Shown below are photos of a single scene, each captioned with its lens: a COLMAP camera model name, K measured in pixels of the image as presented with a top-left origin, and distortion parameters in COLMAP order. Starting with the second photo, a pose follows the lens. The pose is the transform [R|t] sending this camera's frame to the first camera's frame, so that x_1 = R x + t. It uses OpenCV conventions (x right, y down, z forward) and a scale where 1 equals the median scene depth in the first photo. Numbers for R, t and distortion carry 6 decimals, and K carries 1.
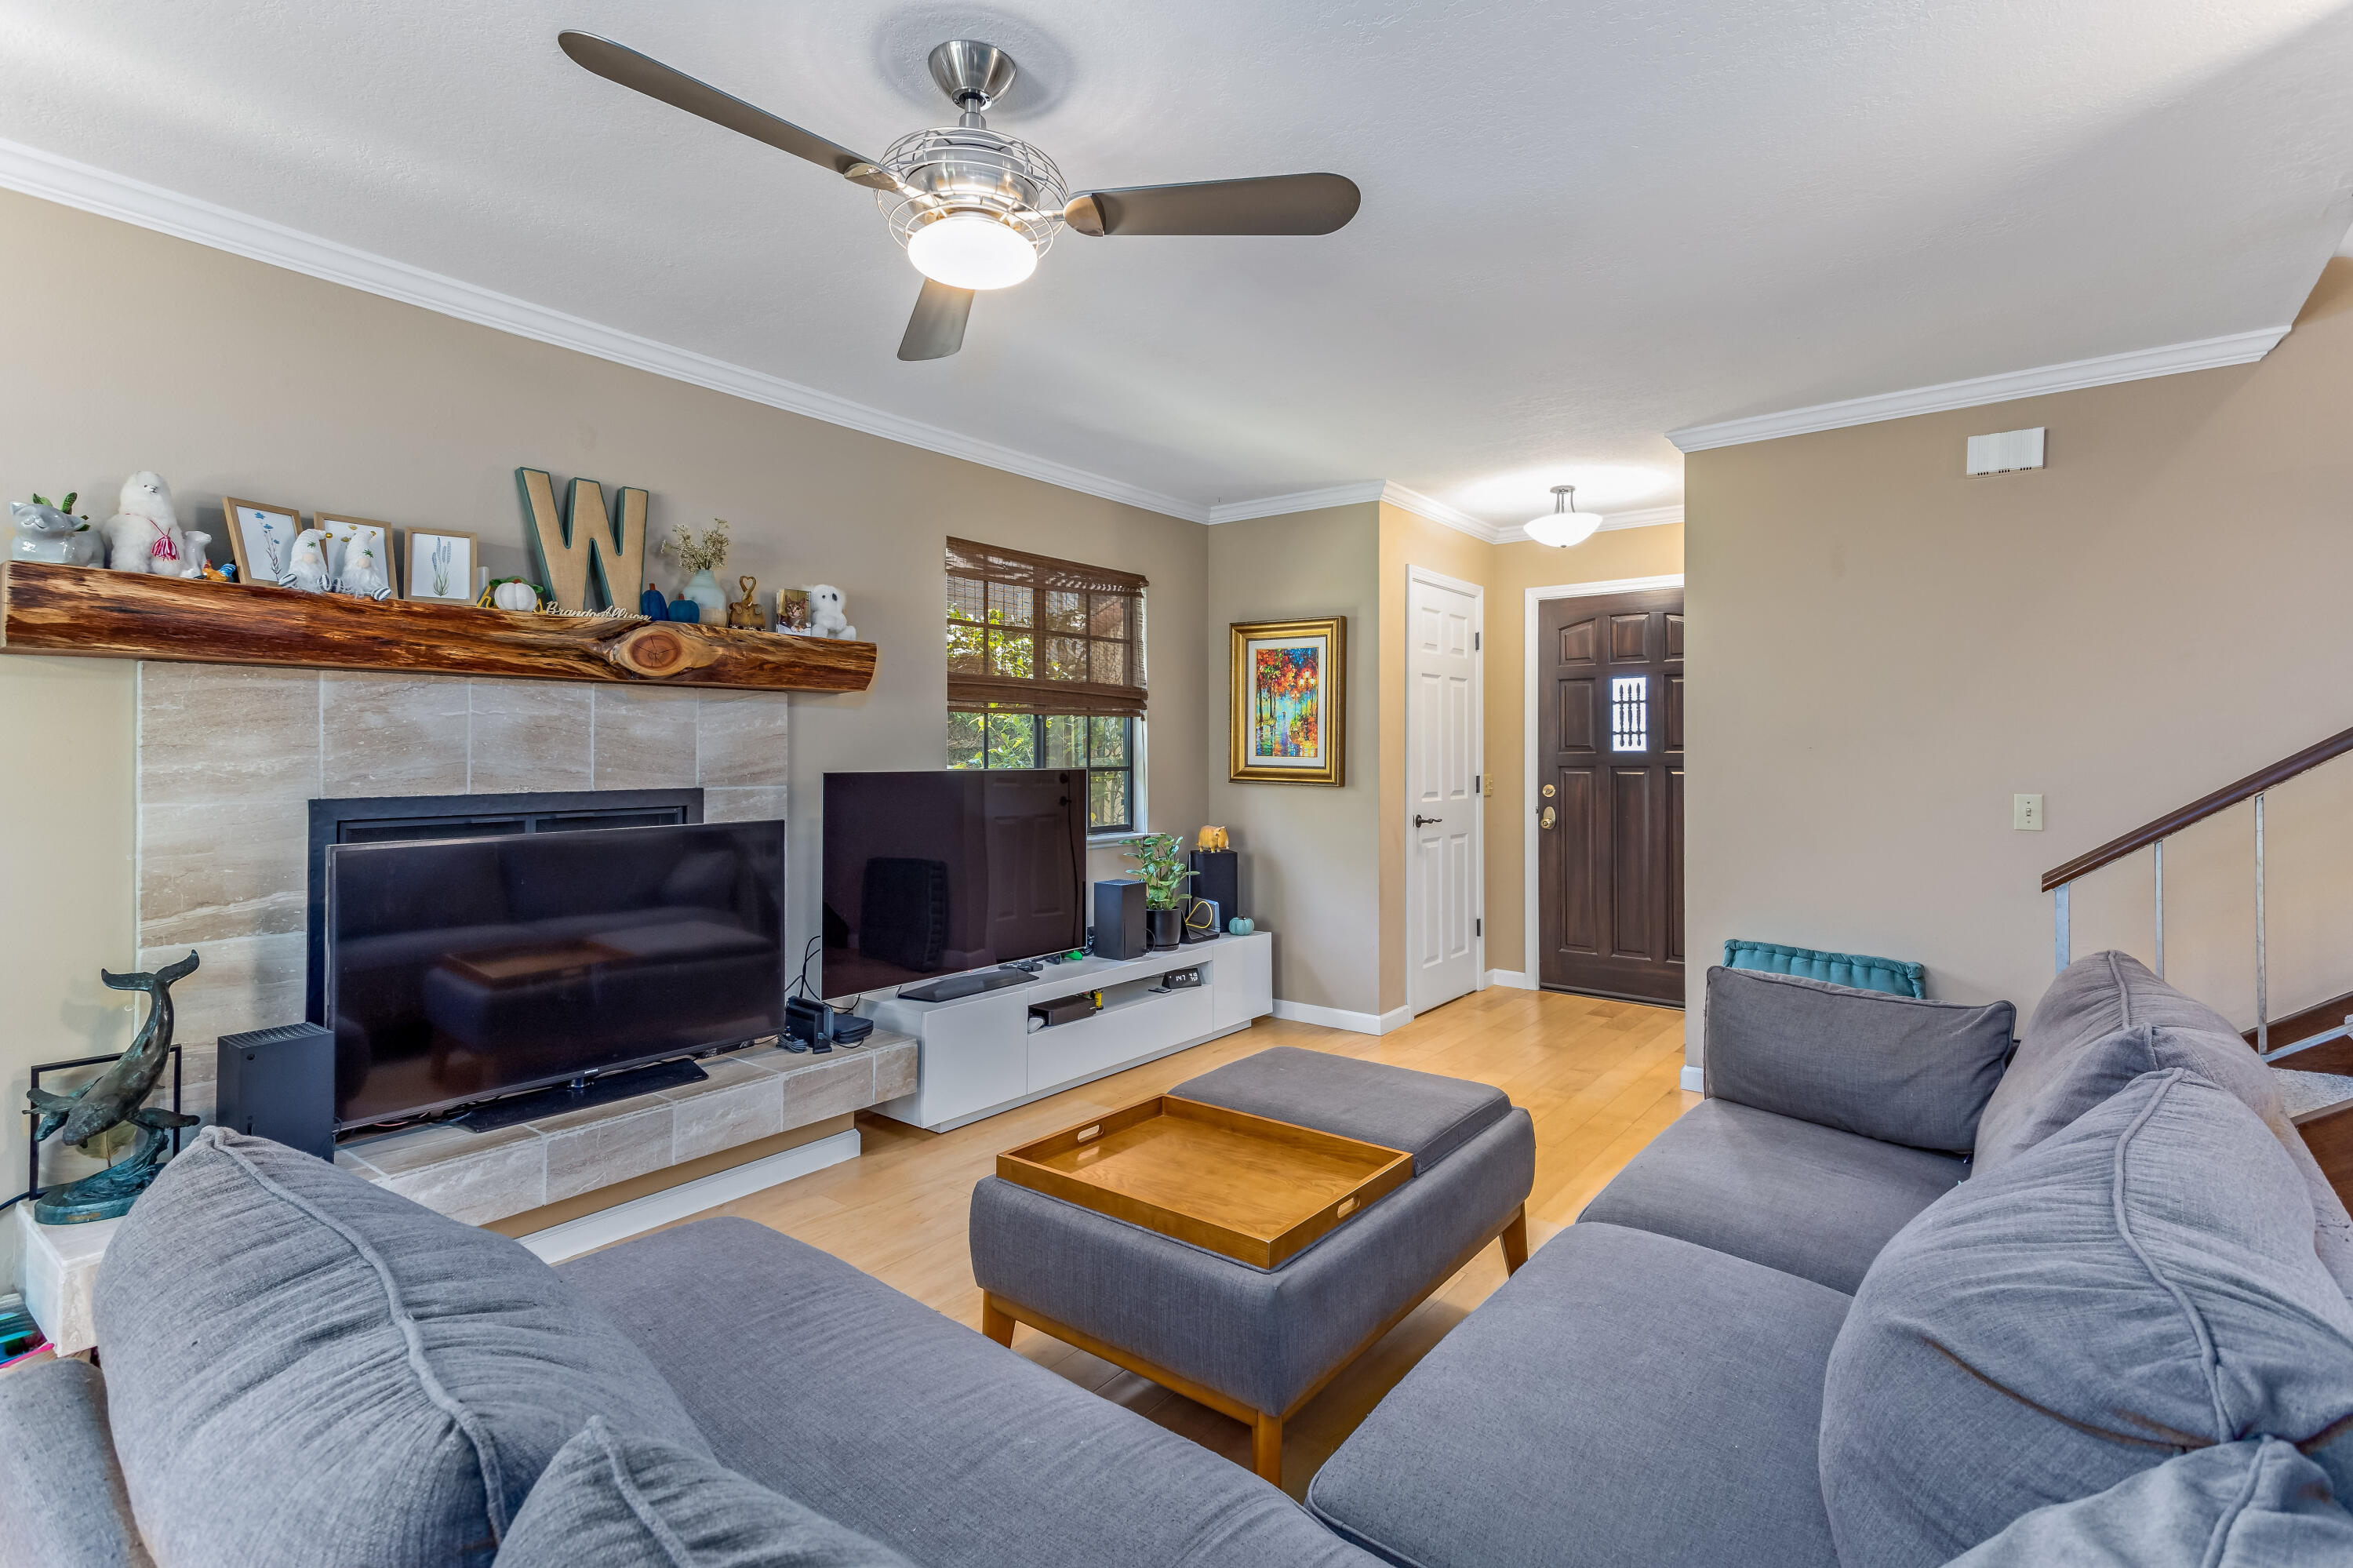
lens RADIAL K [[1102.1, 0, 1176.0], [0, 1102.1, 762.7], [0, 0, 1]] dist [0.019255, -0.000537]
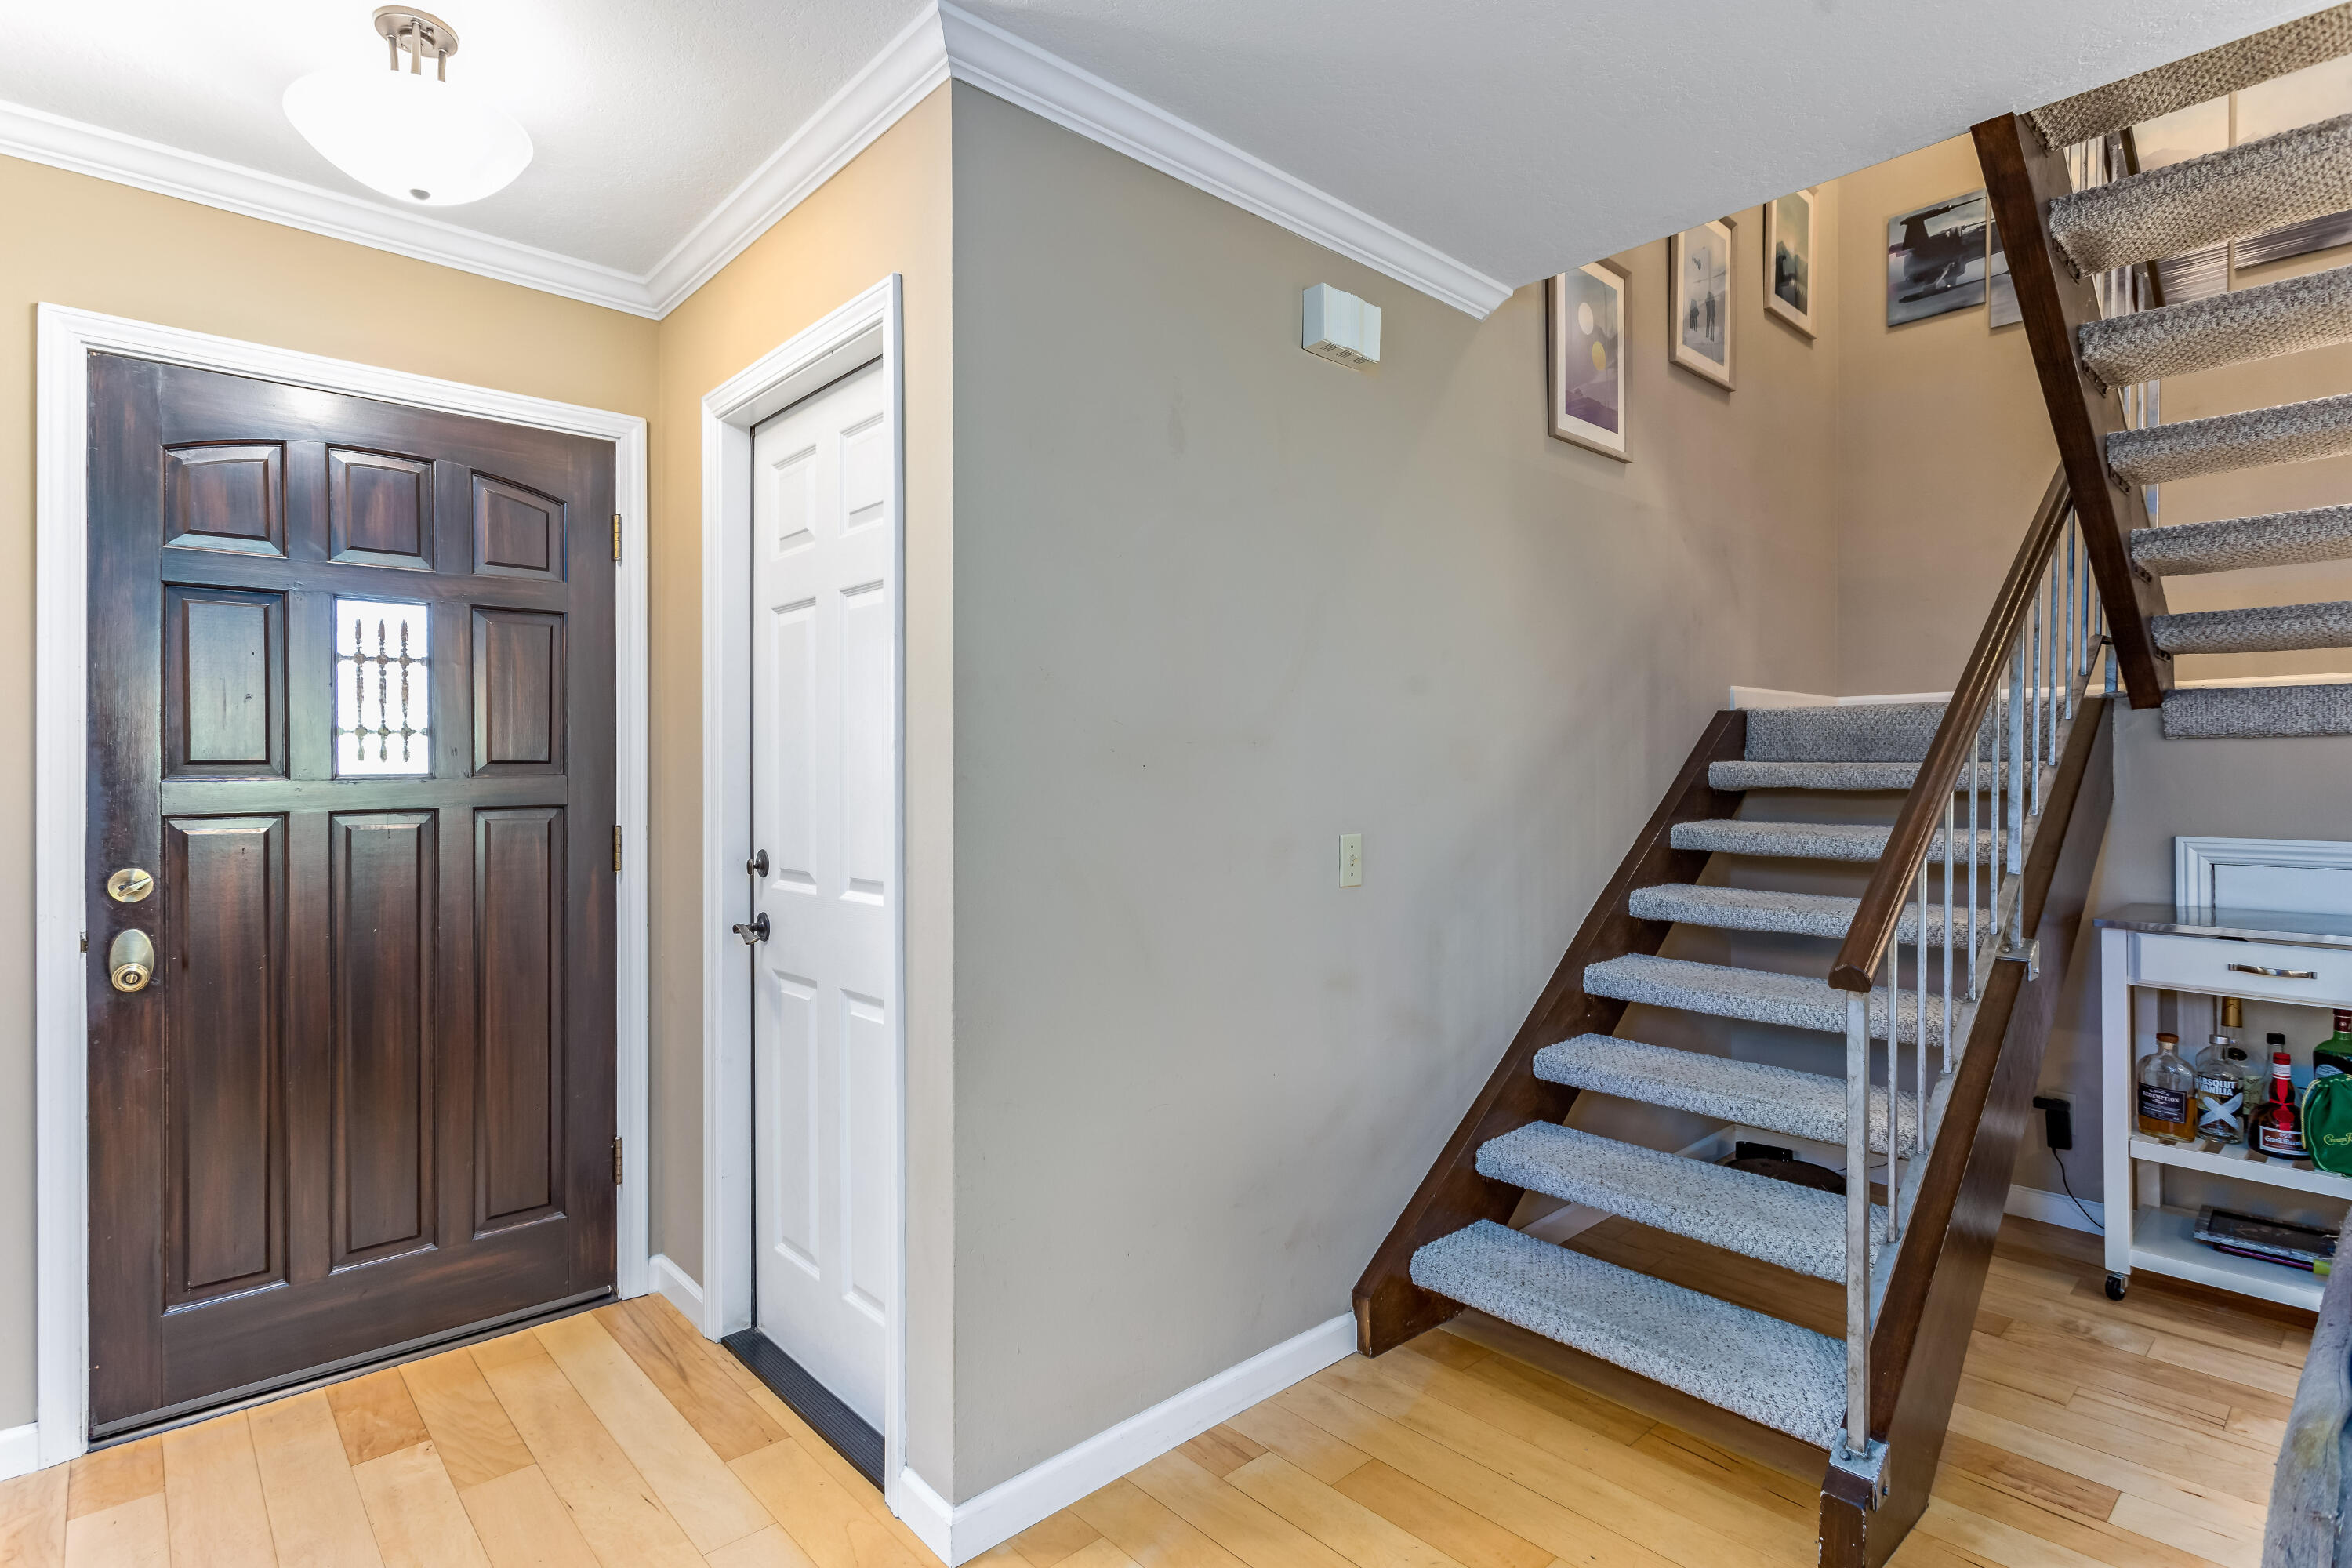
lens RADIAL K [[1170.2, 0, 1170.8], [0, 1170.2, 769.0], [0, 0, 1]] dist [0.005684, 0.000834]
pose [[0.179069, -0.003863, 0.983829, 0.019878], [0.012870, 0.999916, 0.001584, -0.009306], [-0.983752, 0.012378, 0.179103, 0.620510]]
